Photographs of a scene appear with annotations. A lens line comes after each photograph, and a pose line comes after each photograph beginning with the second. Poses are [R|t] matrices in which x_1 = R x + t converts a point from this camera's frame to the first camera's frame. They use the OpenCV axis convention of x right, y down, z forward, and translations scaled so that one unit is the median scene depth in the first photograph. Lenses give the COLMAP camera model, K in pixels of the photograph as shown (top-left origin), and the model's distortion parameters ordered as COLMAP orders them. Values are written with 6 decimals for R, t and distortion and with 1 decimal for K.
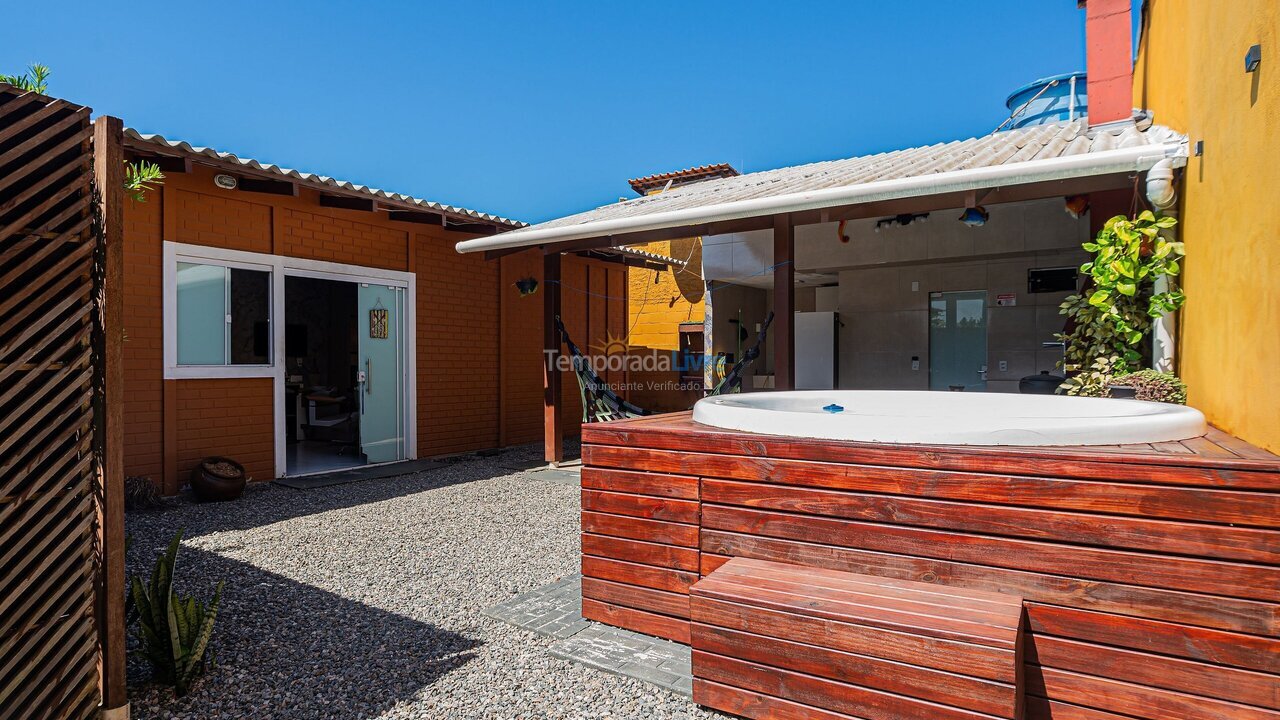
lens RADIAL K [[701.2, 0, 641.3], [0, 701.2, 364.8], [0, 0, 1]] dist [-0.038067, 0.019024]
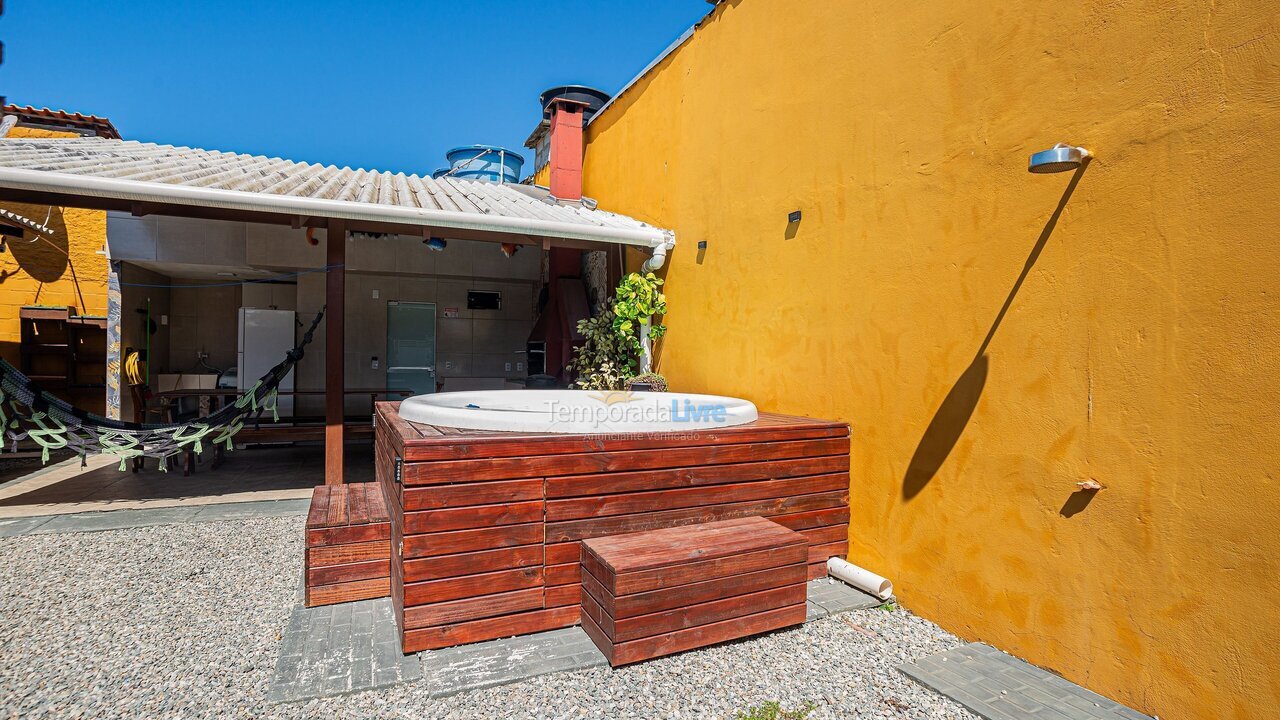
lens RADIAL K [[620.7, 0, 637.3], [0, 620.7, 364.1], [0, 0, 1]] dist [-0.043064, 0.021582]
pose [[0.536250, 0.001923, 0.844057, -0.269388], [-0.009212, 0.999951, 0.003575, -0.009640], [-0.844009, -0.009693, 0.536242, 0.143664]]
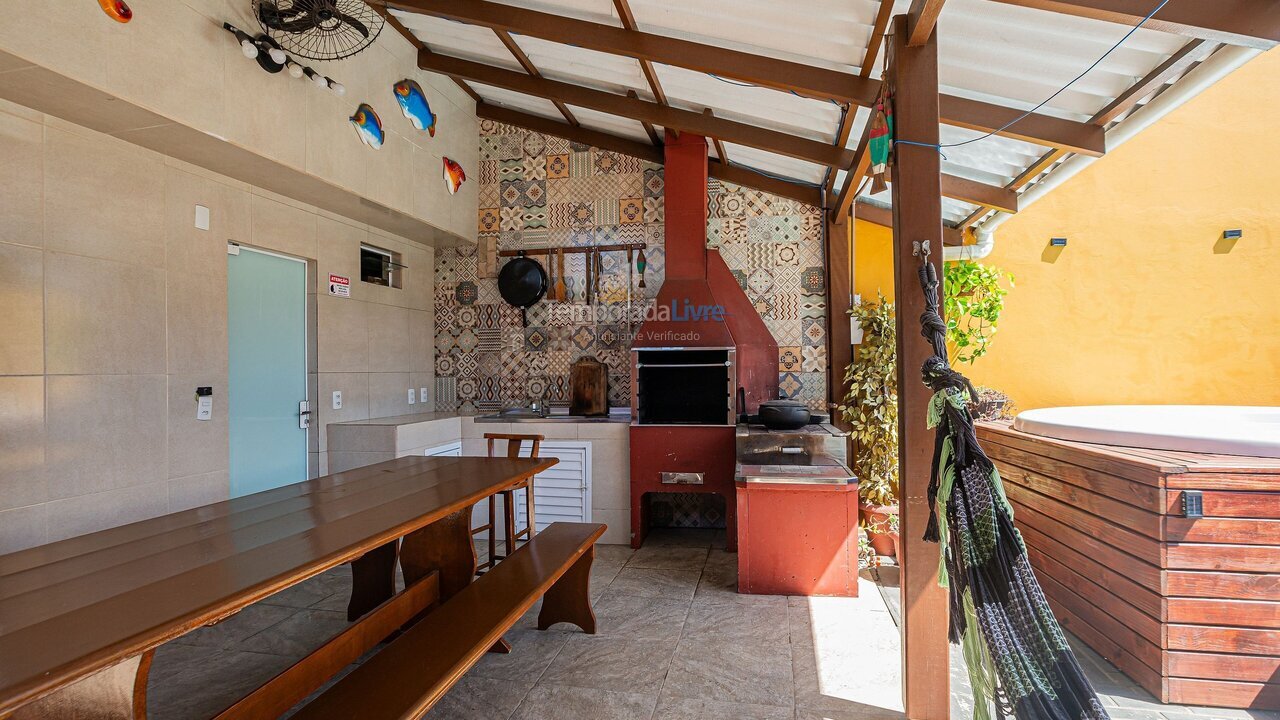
lens RADIAL K [[620.7, 0, 632.1], [0, 620.7, 363.0], [0, 0, 1]] dist [-0.043064, 0.021582]
pose [[-0.378613, 0.019451, 0.925351, -0.044660], [0.021453, 0.999695, -0.012237, -0.020419], [-0.925306, 0.015218, -0.378915, 1.128379]]
